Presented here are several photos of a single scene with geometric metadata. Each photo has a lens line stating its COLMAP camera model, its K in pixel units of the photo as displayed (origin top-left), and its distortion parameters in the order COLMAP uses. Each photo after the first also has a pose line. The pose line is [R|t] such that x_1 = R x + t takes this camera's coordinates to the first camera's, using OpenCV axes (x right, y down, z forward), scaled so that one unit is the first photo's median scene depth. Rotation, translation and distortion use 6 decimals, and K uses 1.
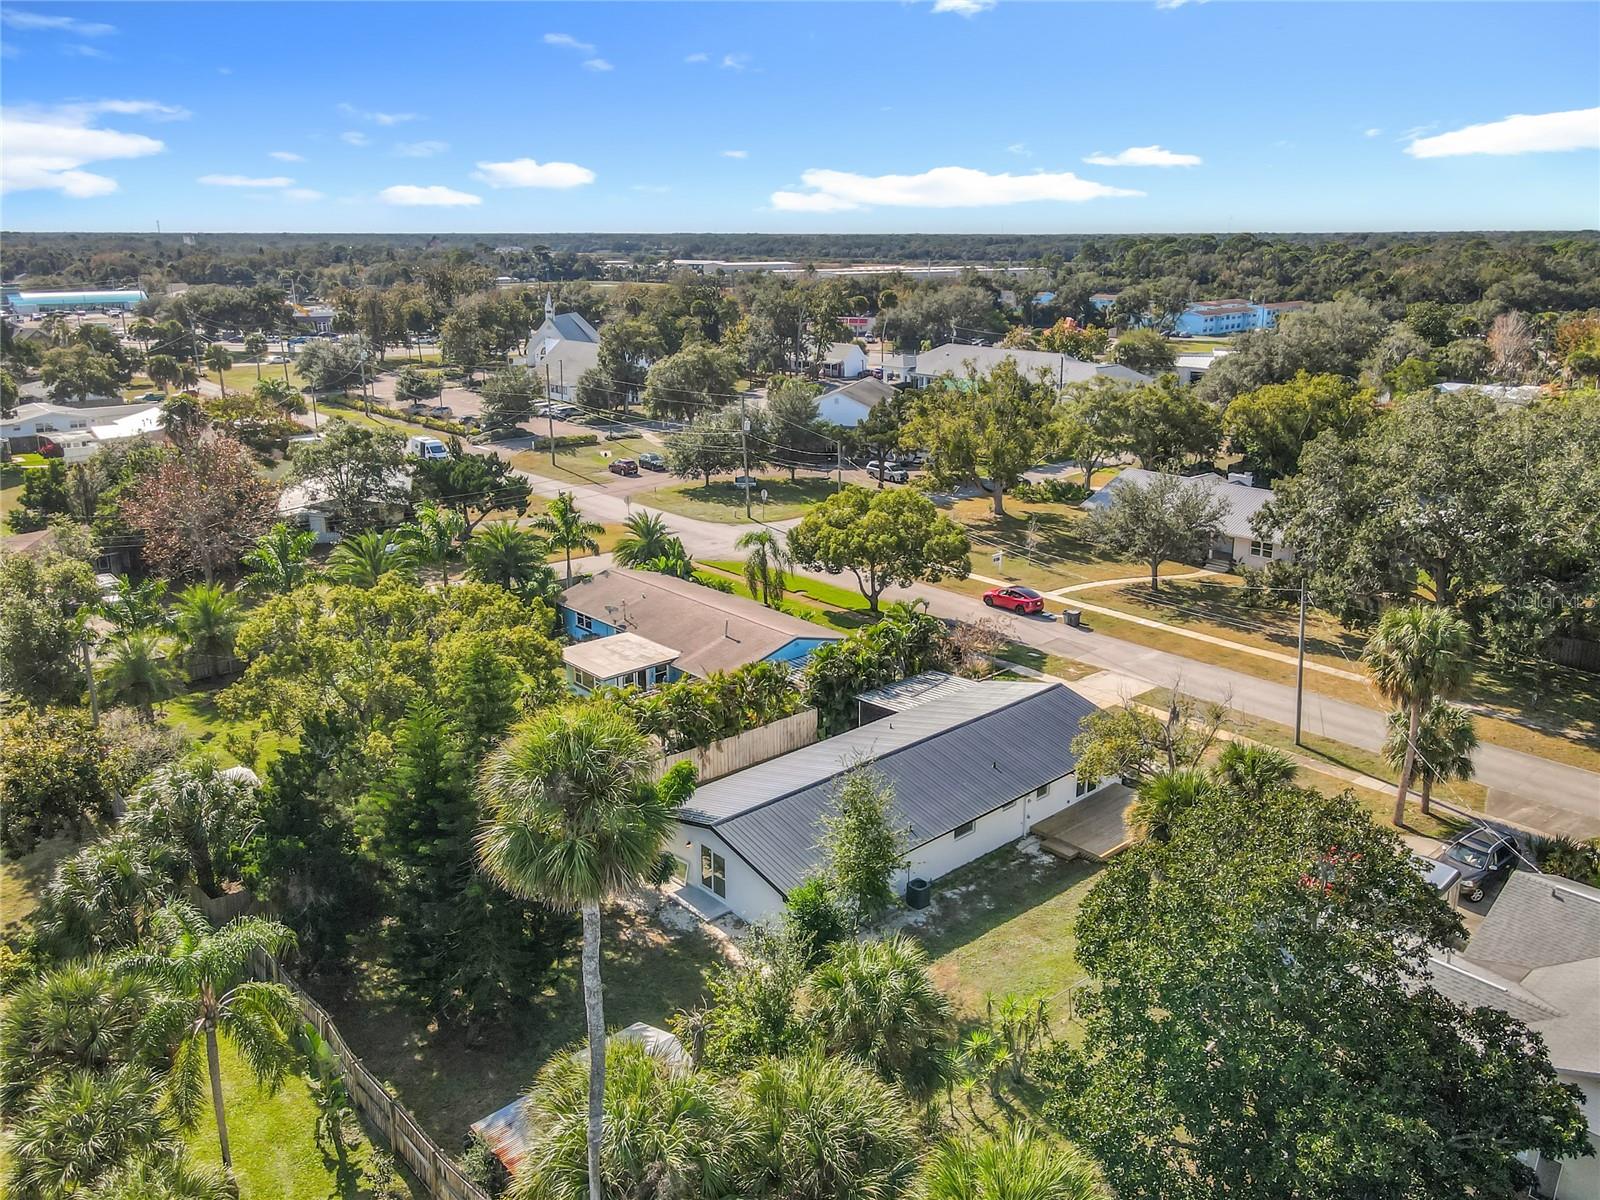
lens RADIAL K [[1224.0, 0, 862.8], [0, 1224.0, 597.9], [0, 0, 1]] dist [0.157643, -0.201923]
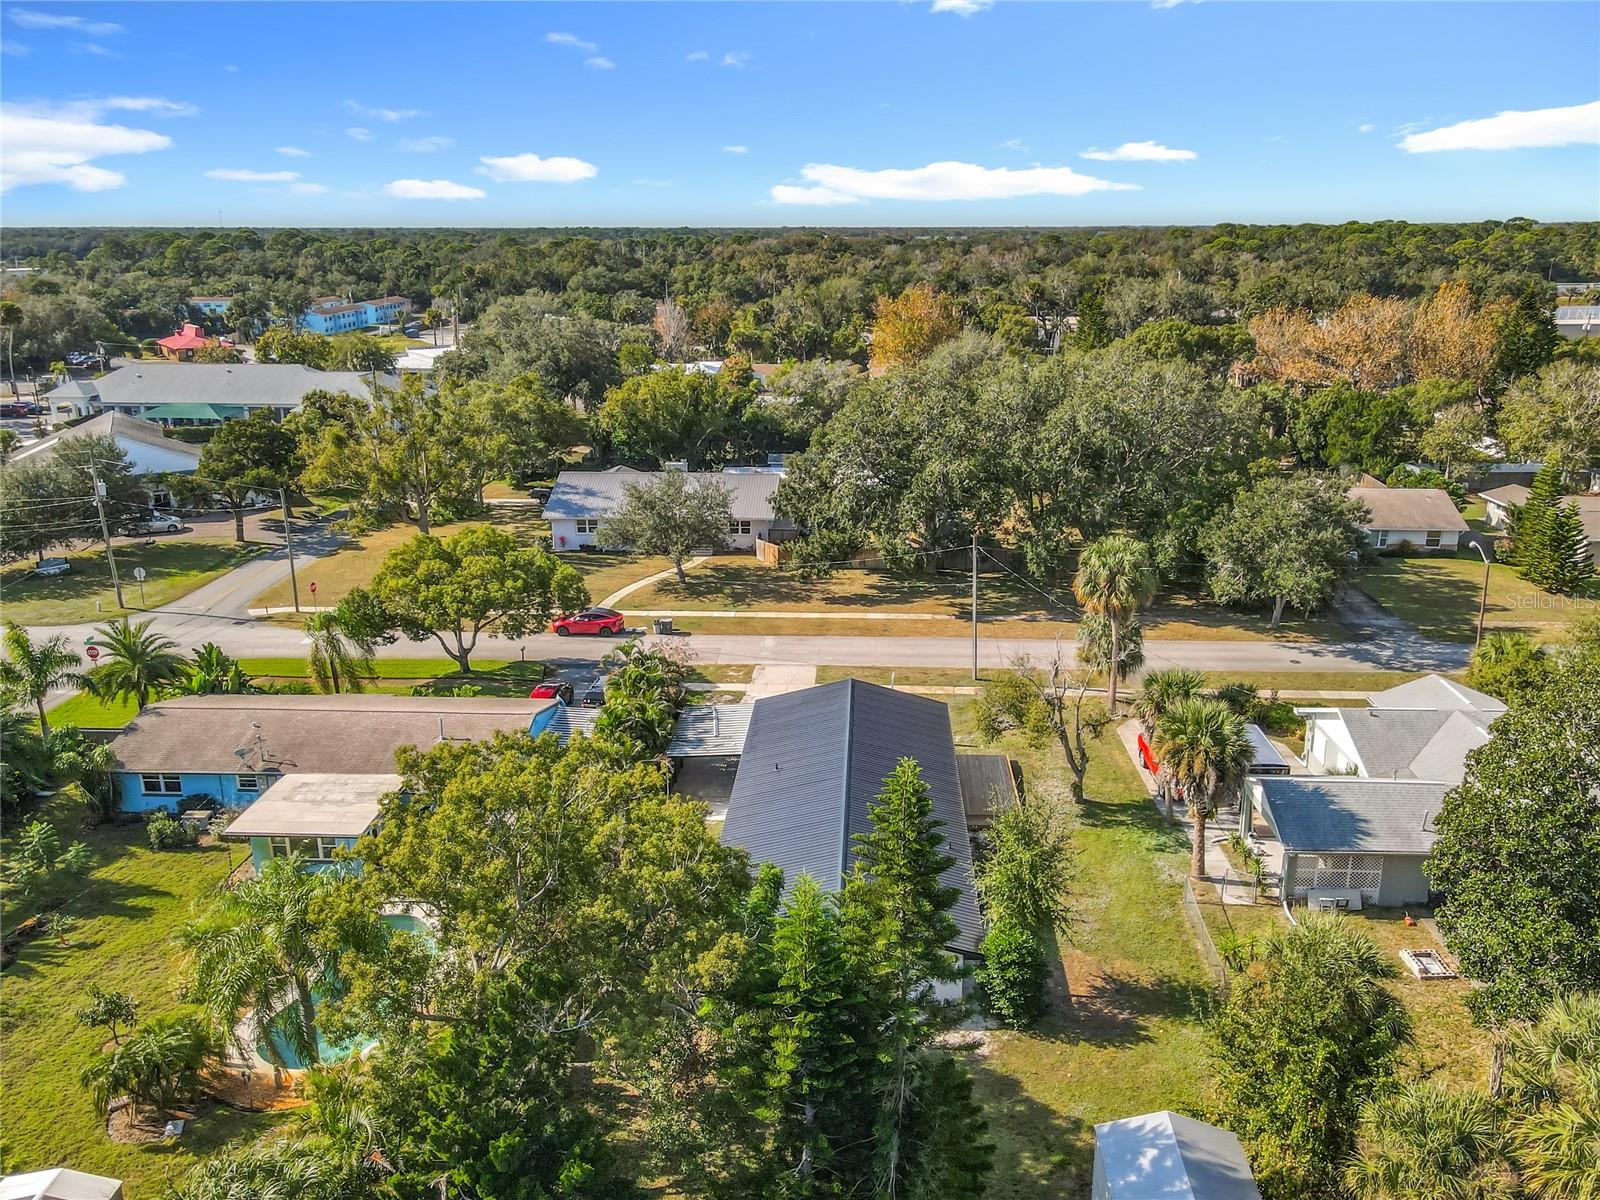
lens RADIAL K [[1184.3, 0, 801.2], [0, 1184.3, 663.1], [0, 0, 1]] dist [0.002148, 0.084968]
pose [[0.764138, -0.252148, 0.593729, -0.319969], [0.211415, 0.967493, 0.138786, -0.064382], [-0.609423, 0.019472, 0.792606, 0.183745]]
